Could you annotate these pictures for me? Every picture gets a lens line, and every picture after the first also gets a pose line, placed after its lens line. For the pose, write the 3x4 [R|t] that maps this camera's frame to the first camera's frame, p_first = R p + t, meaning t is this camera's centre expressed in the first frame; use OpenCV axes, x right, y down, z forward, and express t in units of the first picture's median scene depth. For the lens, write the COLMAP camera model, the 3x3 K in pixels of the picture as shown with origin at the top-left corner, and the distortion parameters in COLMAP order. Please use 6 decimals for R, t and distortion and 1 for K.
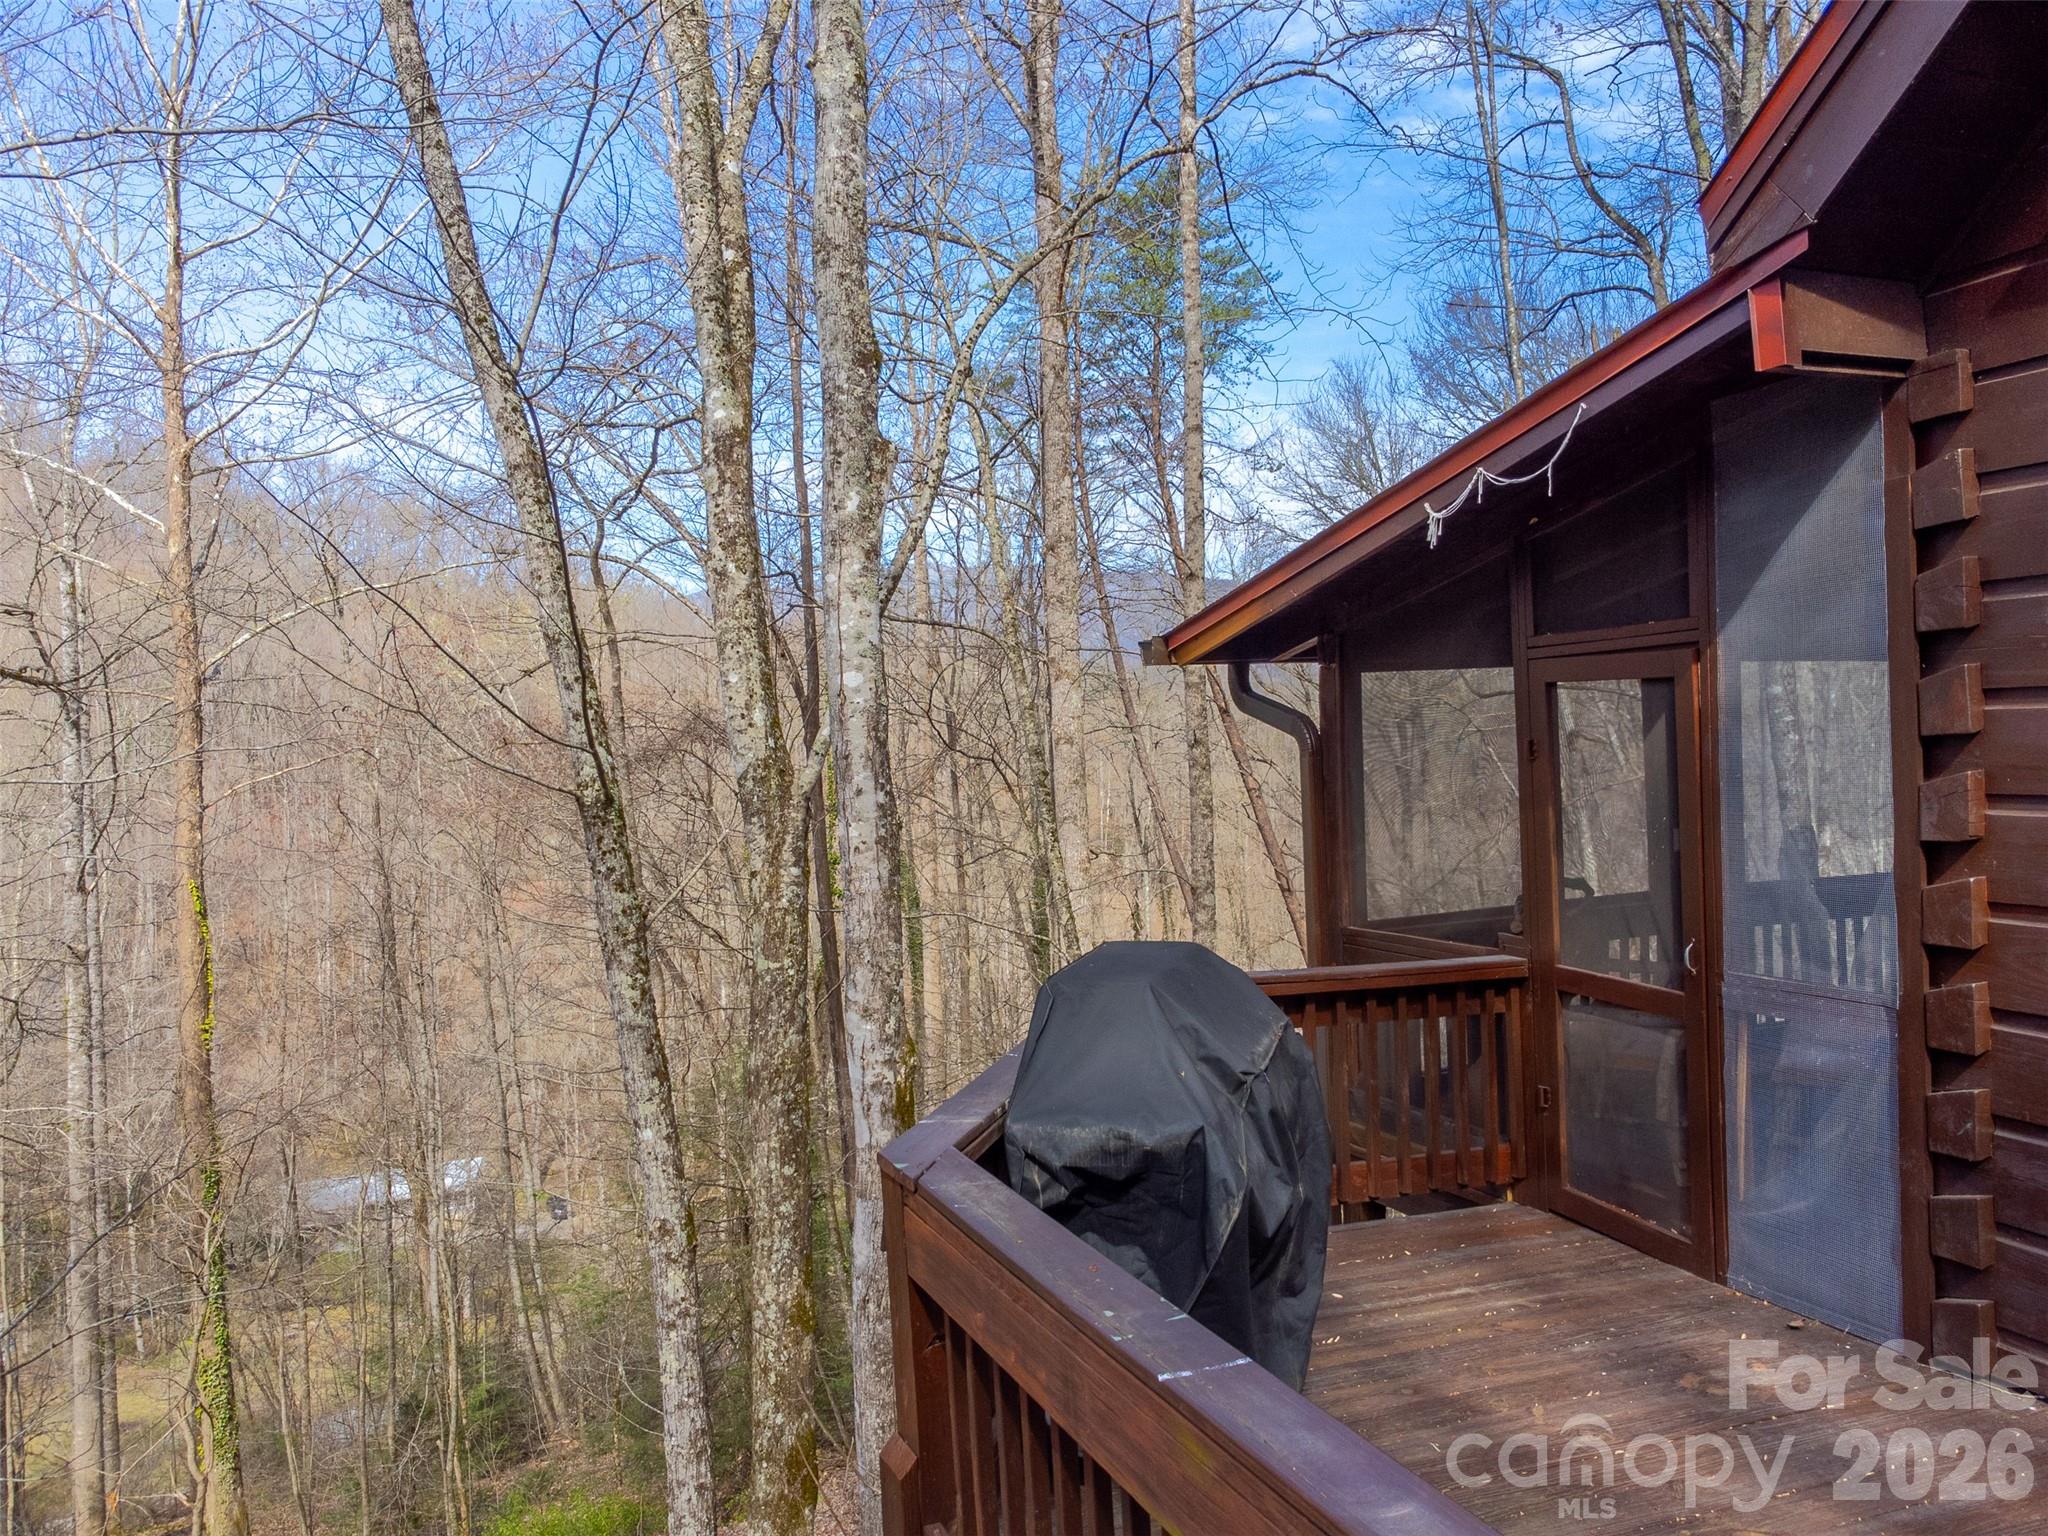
lens RADIAL K [[1545.6, 0, 1024.2], [0, 1545.6, 749.3], [0, 0, 1]] dist [0.031182, -0.012499]
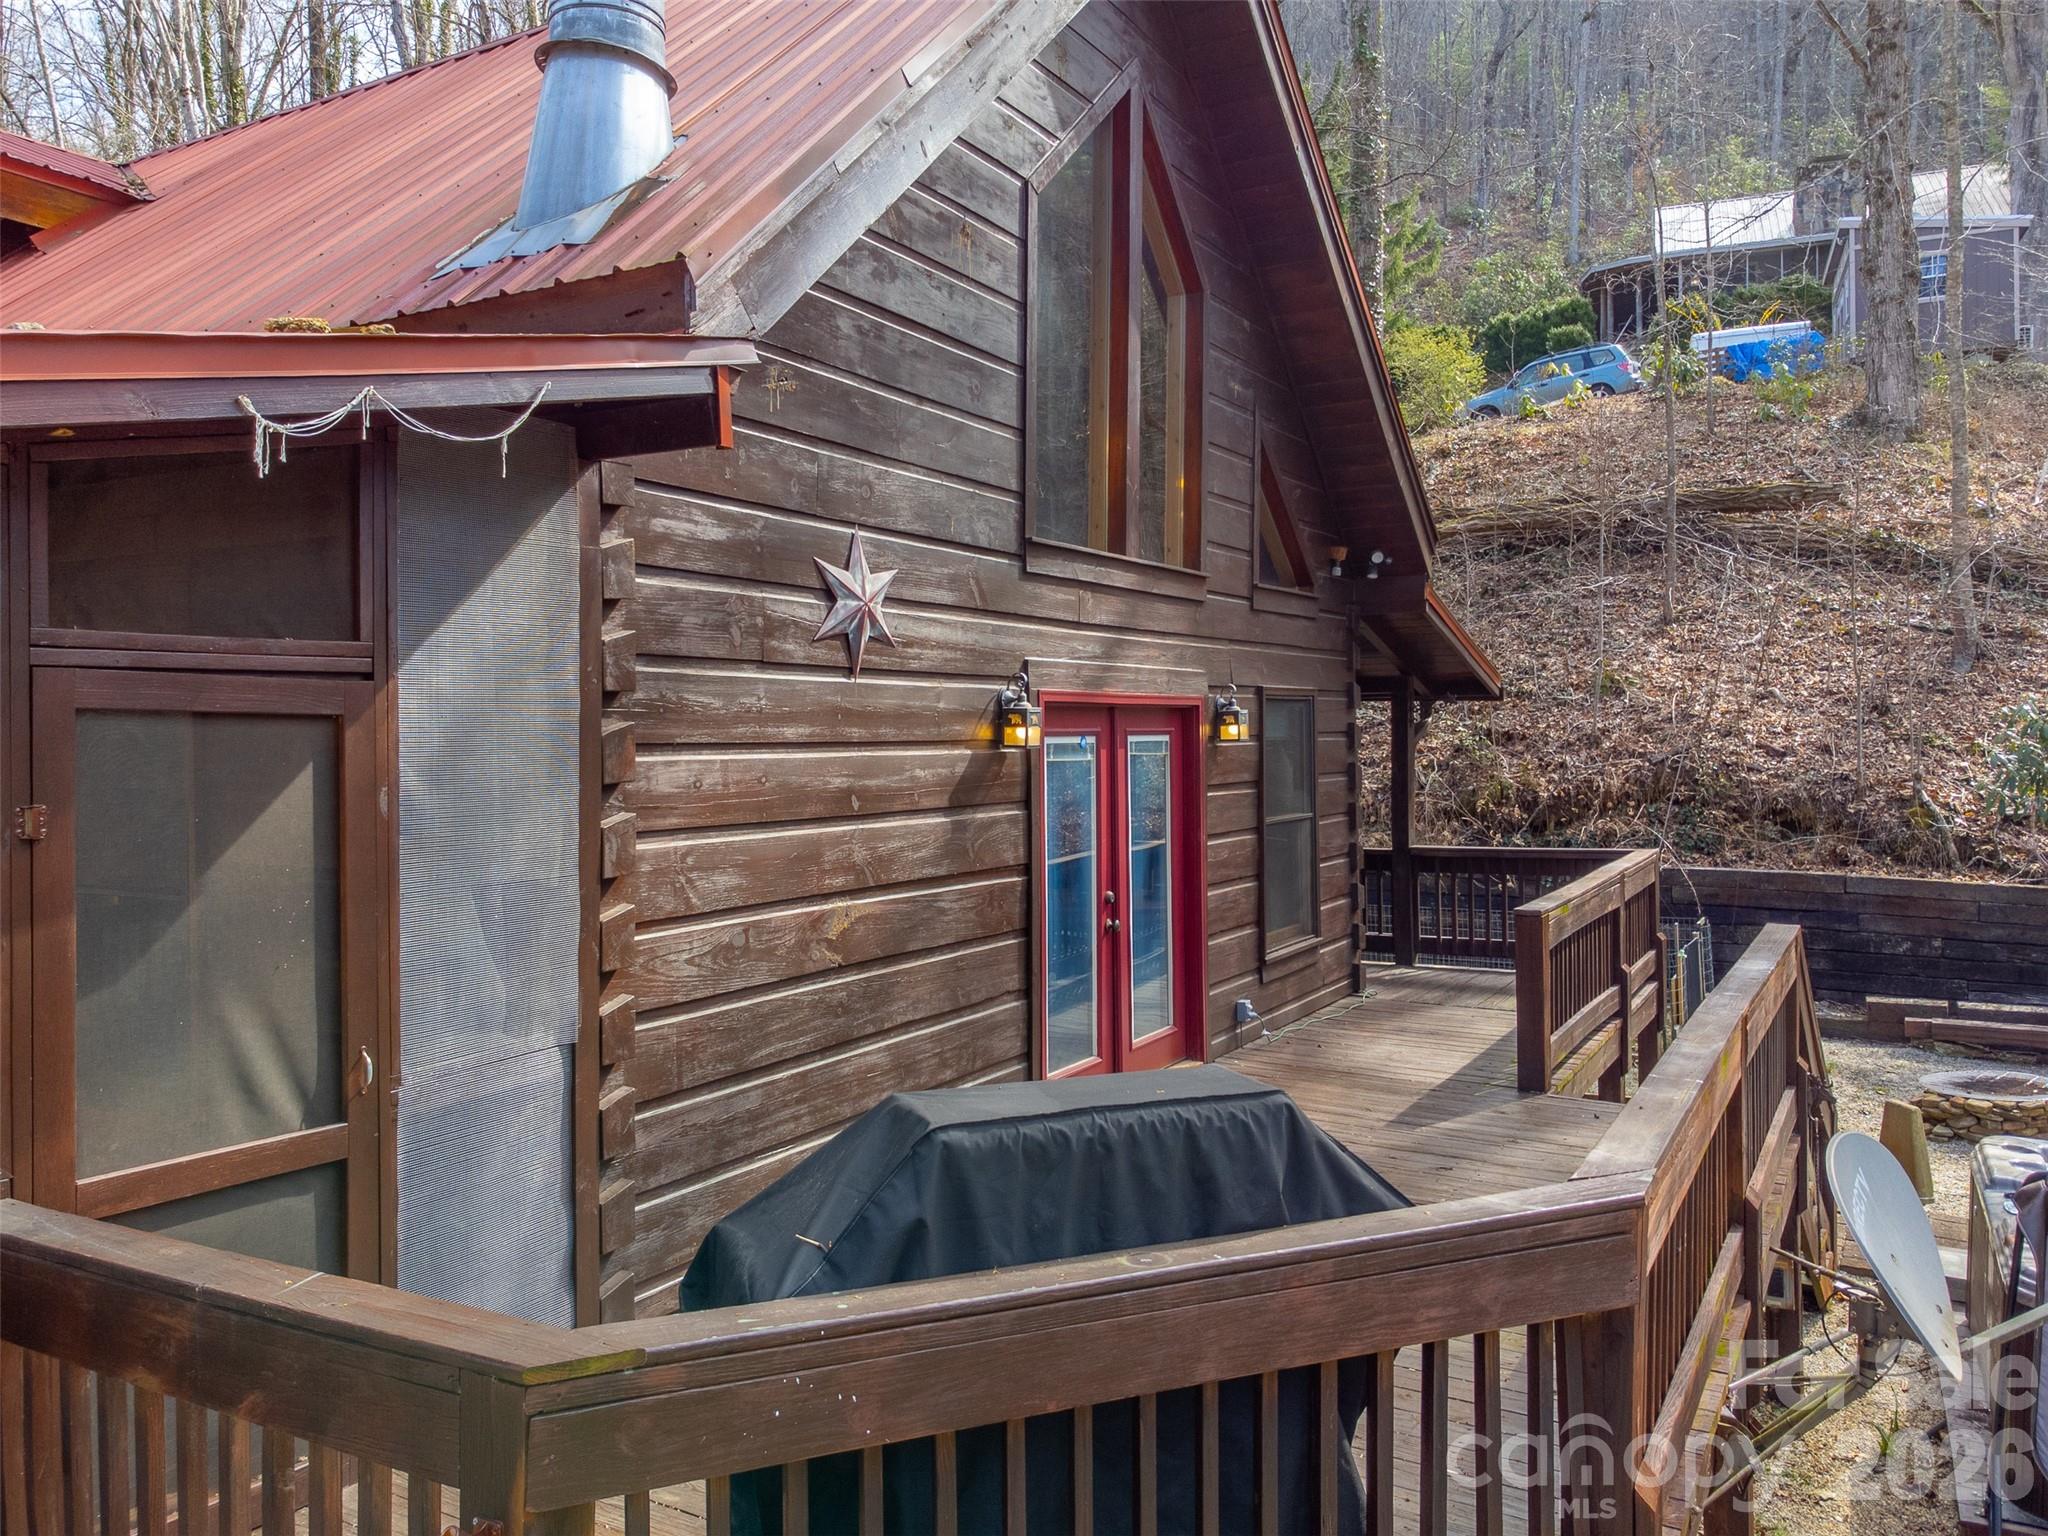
lens RADIAL K [[1545.6, 0, 1024.2], [0, 1545.6, 749.3], [0, 0, 1]] dist [0.031182, -0.012499]
pose [[-0.618525, 0.000882, 0.785764, -0.215071], [0.004398, 0.999988, 0.002339, -0.016498], [-0.785752, 0.004902, -0.618522, 0.657878]]
